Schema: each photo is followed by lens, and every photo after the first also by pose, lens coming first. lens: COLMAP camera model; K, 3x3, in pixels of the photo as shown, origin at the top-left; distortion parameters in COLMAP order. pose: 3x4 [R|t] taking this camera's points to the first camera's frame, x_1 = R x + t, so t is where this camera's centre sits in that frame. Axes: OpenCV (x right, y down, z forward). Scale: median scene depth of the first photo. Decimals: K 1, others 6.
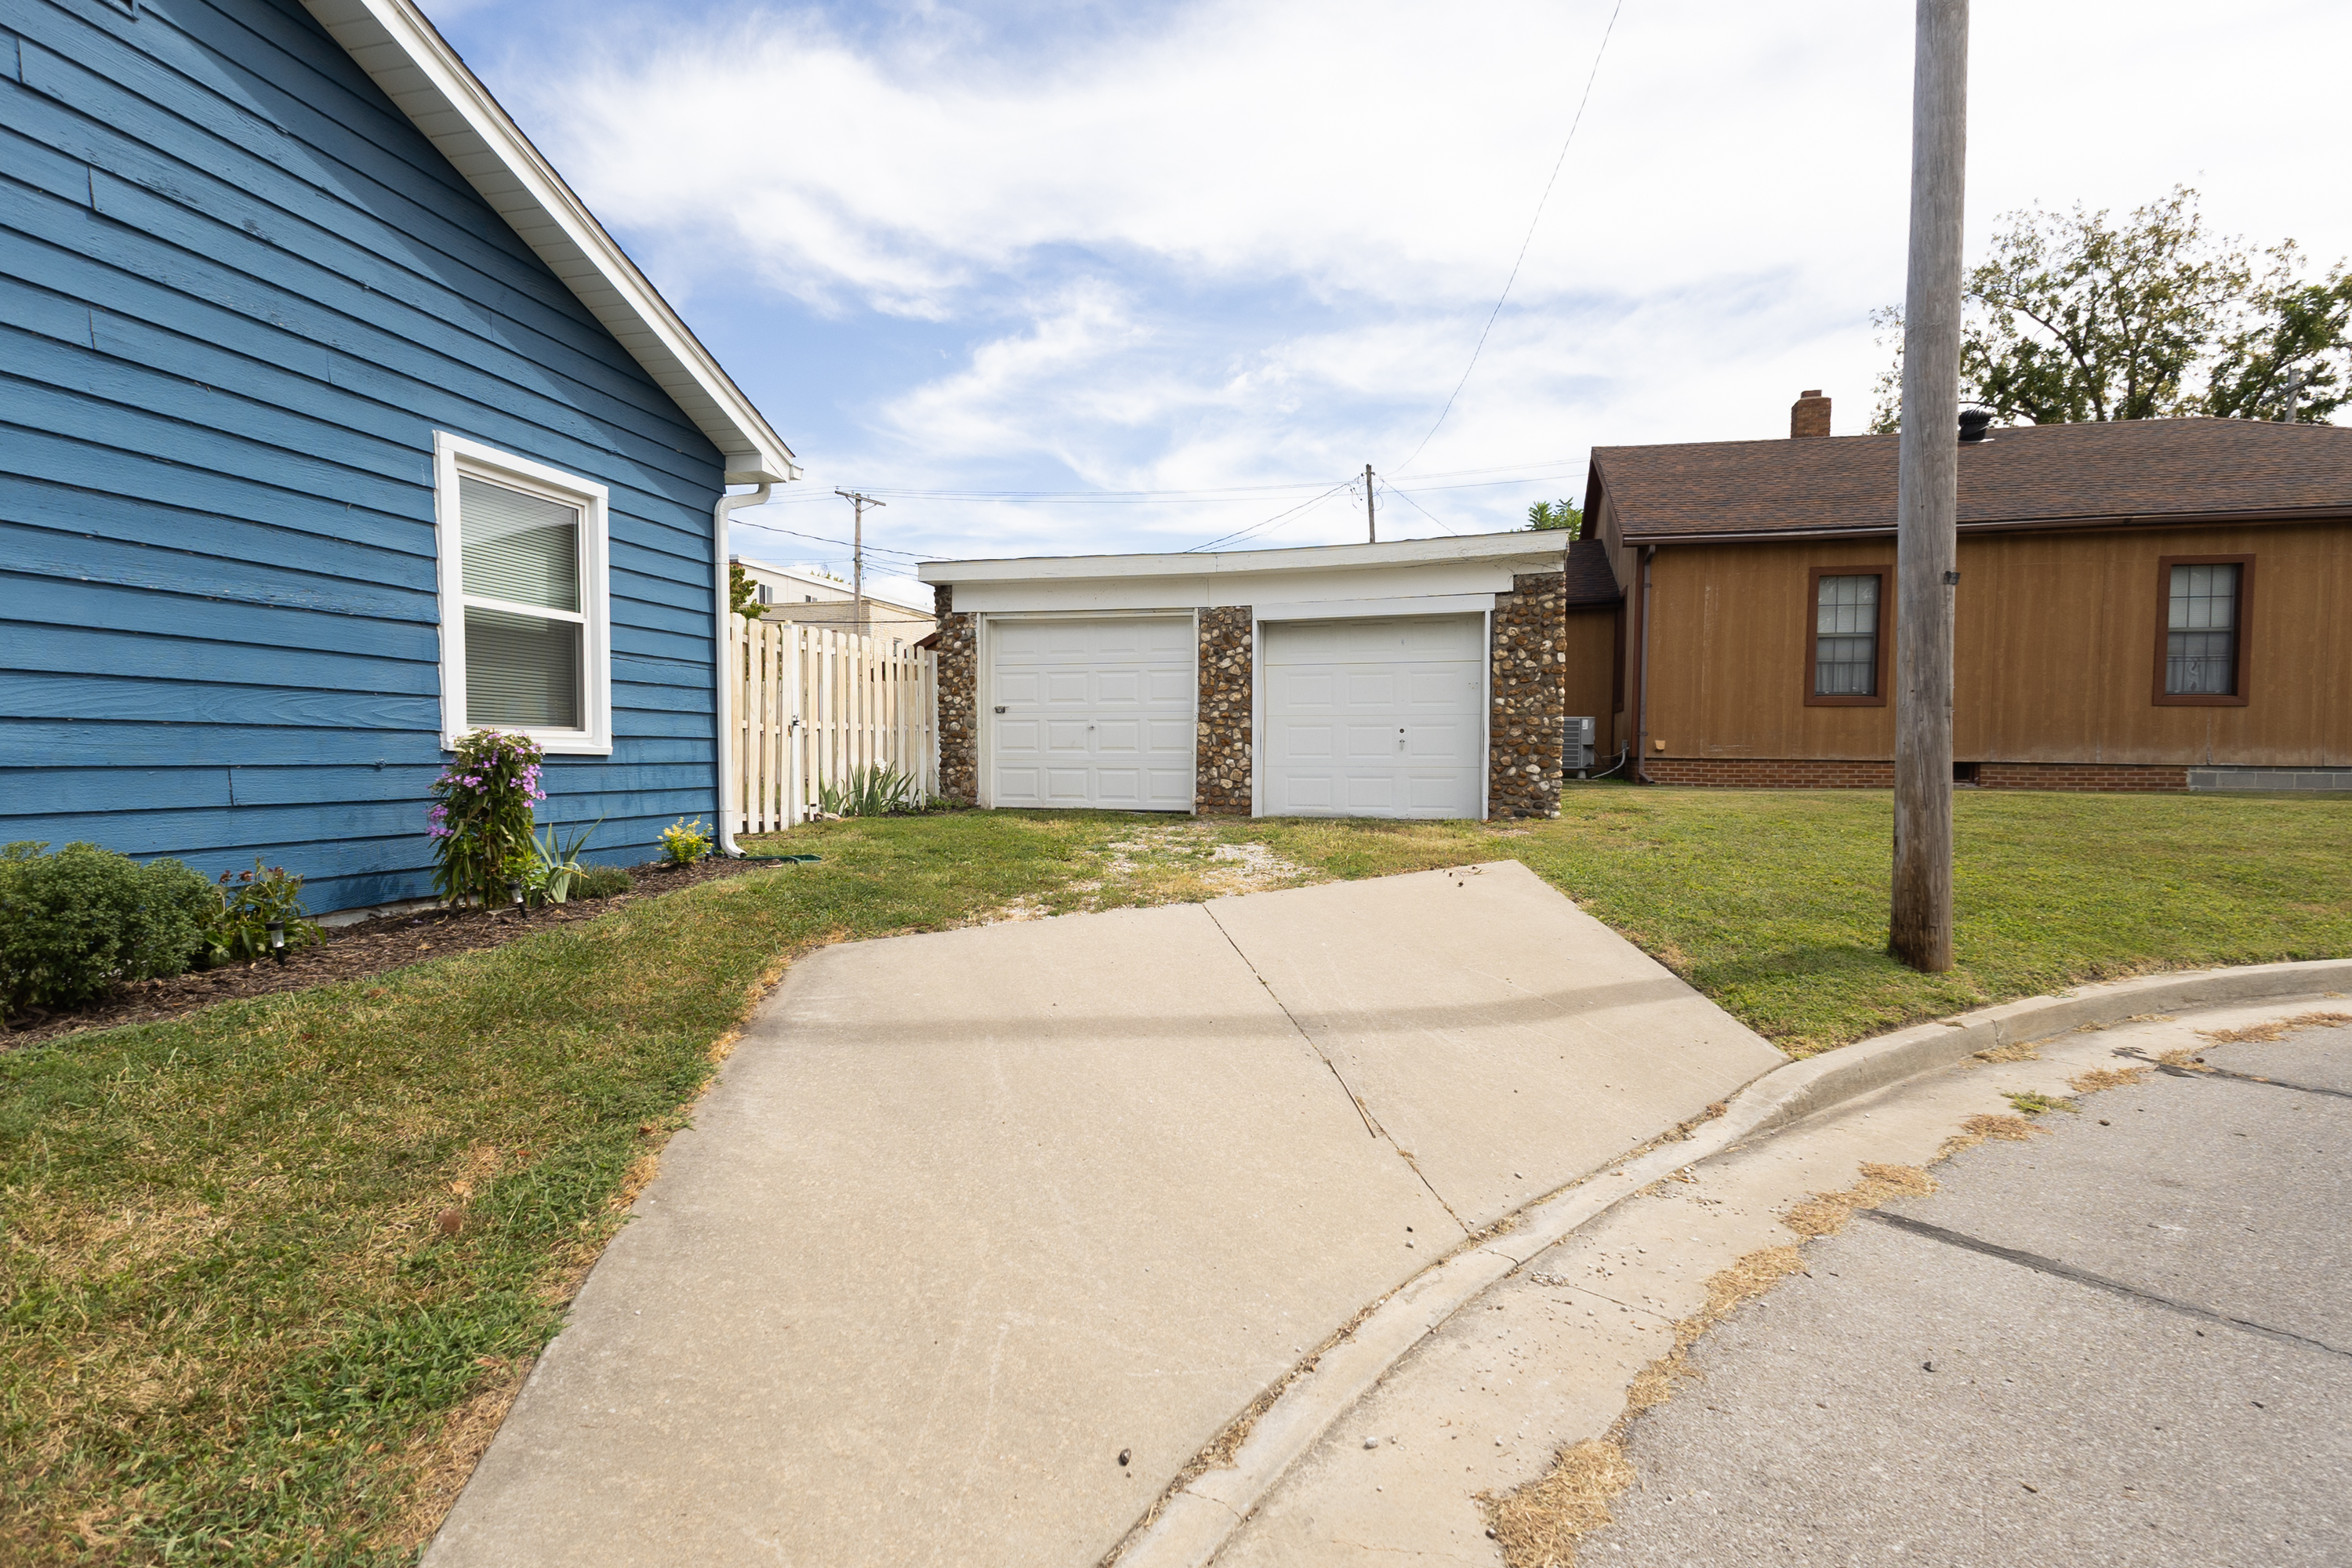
lens RADIAL K [[1109.2, 0, 1173.3], [0, 1109.2, 775.0], [0, 0, 1]] dist [0.015144, -0.002865]
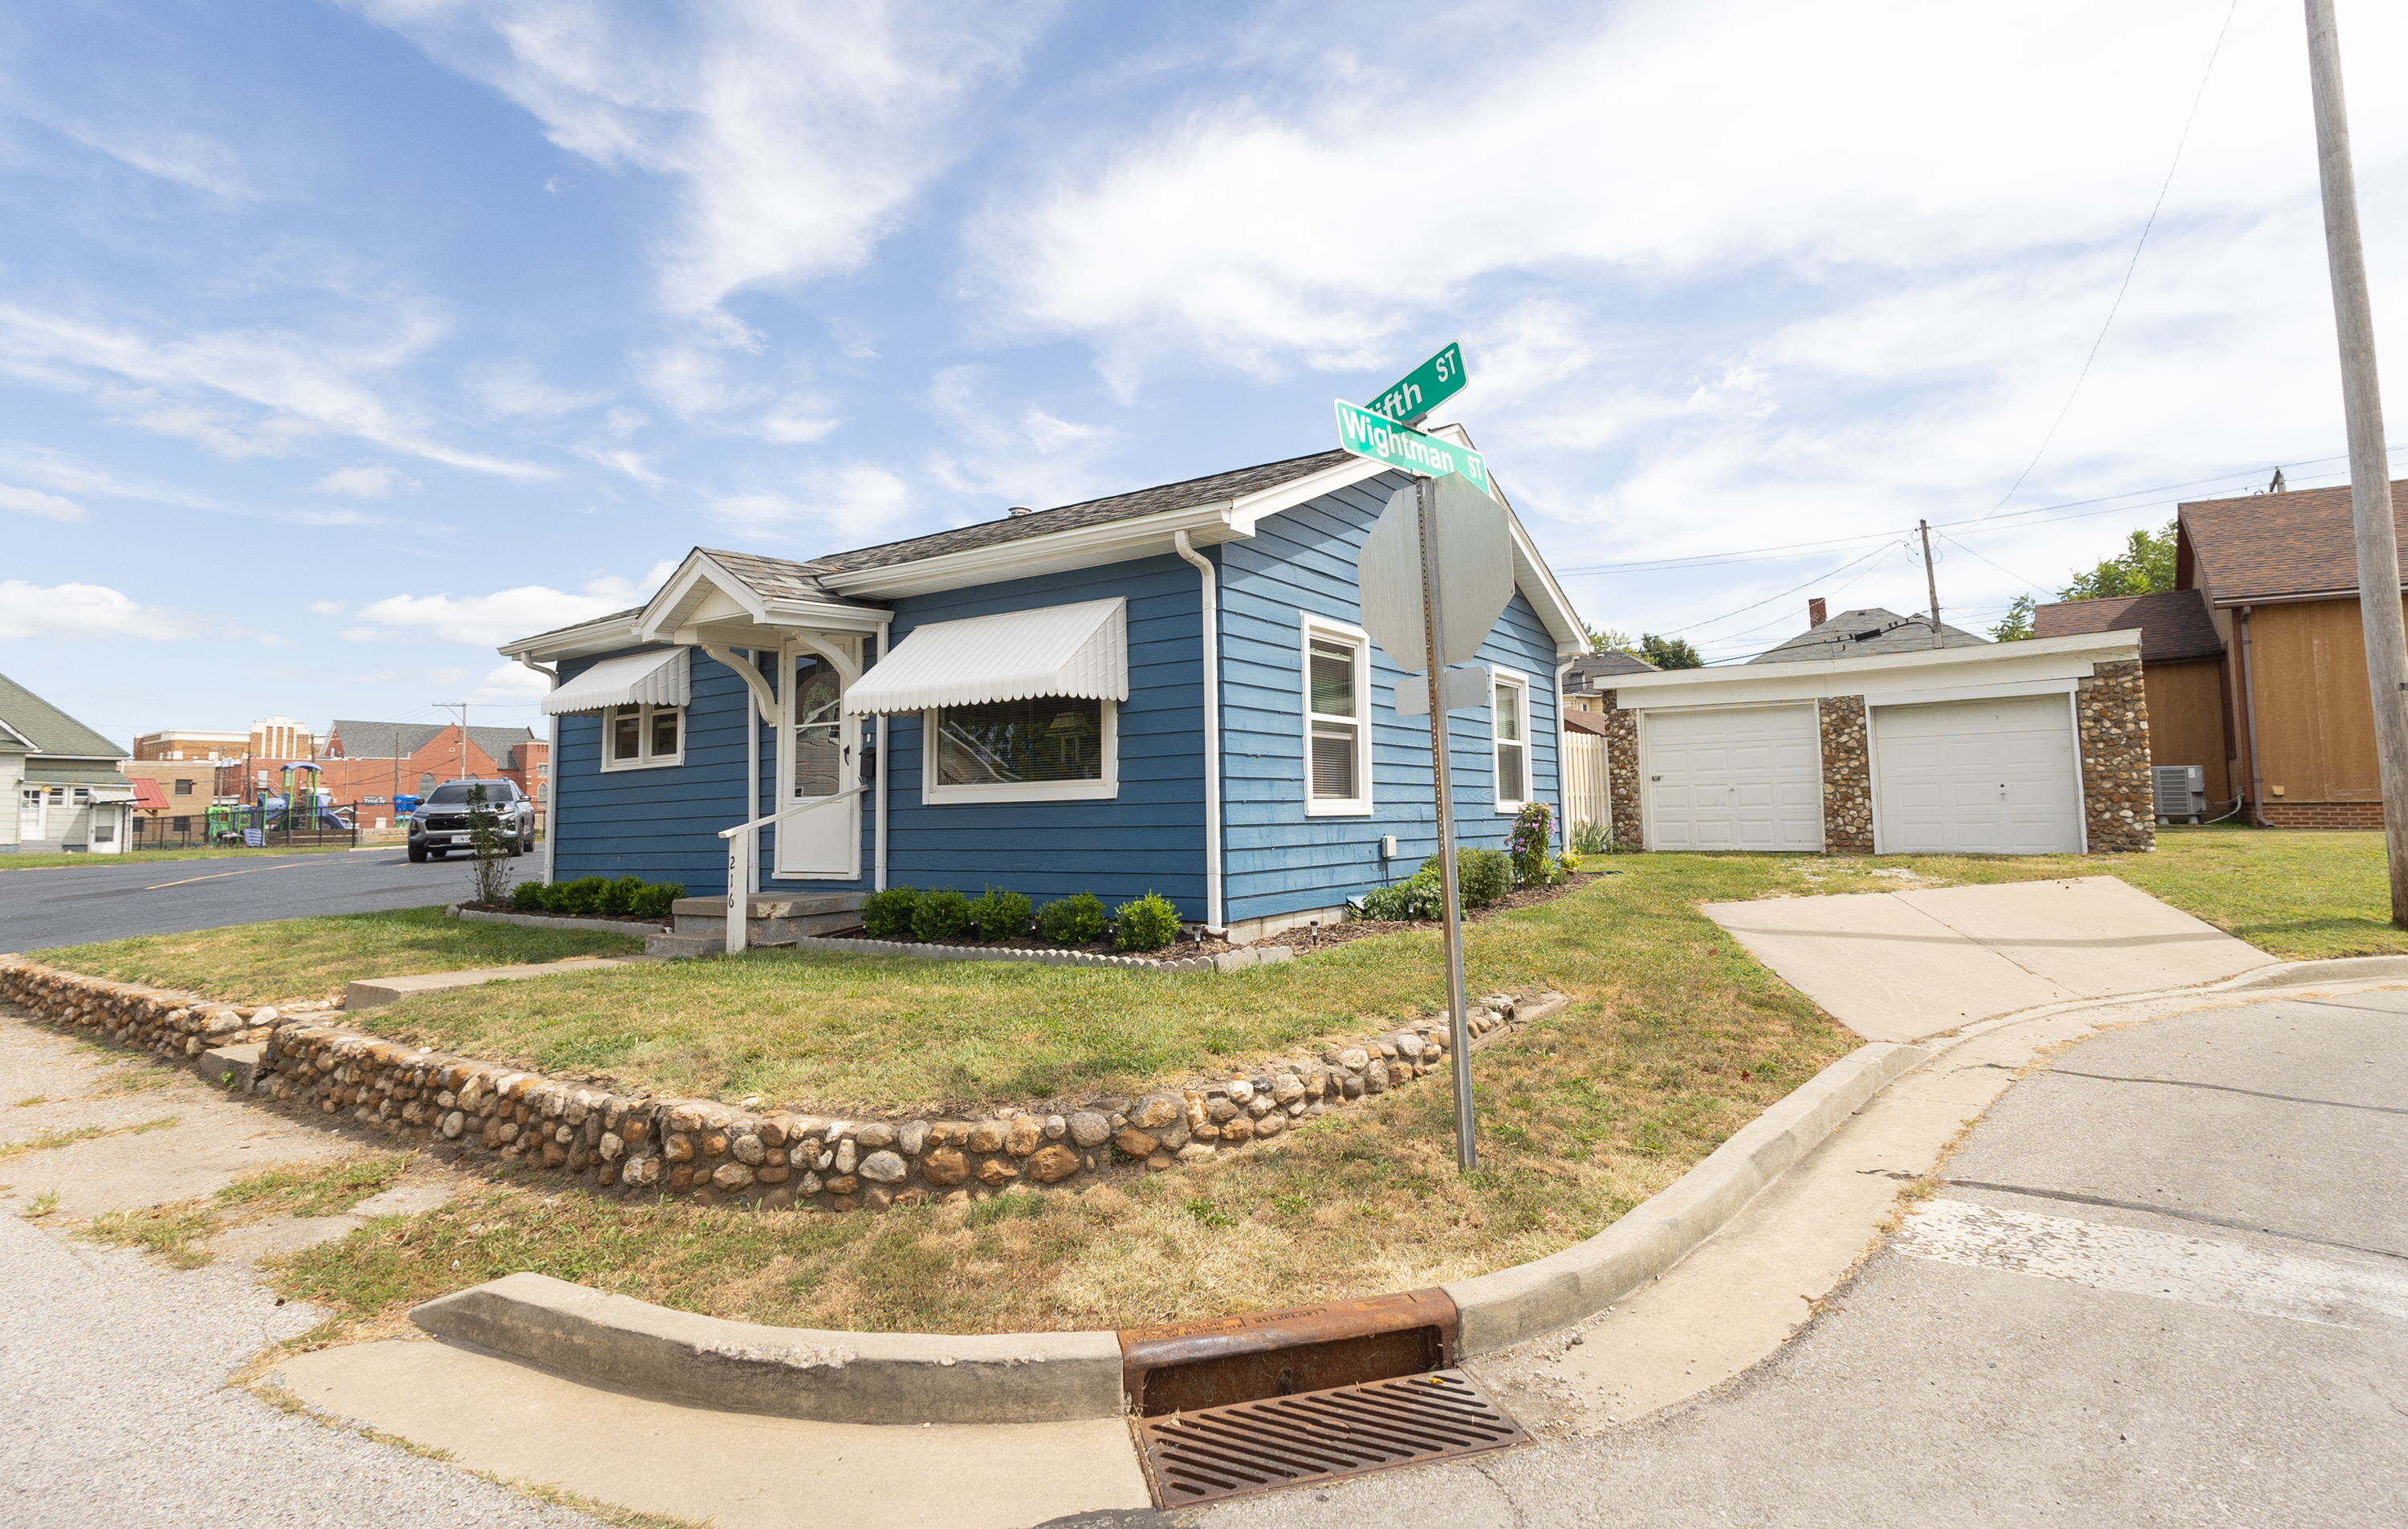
lens RADIAL K [[1216.2, 0, 1196.5], [0, 1216.2, 692.0], [0, 0, 1]] dist [-0.005845, 0.003199]
pose [[0.936199, -0.052947, -0.347459, -0.123051], [0.010861, 0.992474, -0.121973, 0.009586], [0.351302, 0.110418, 0.929728, -0.458559]]
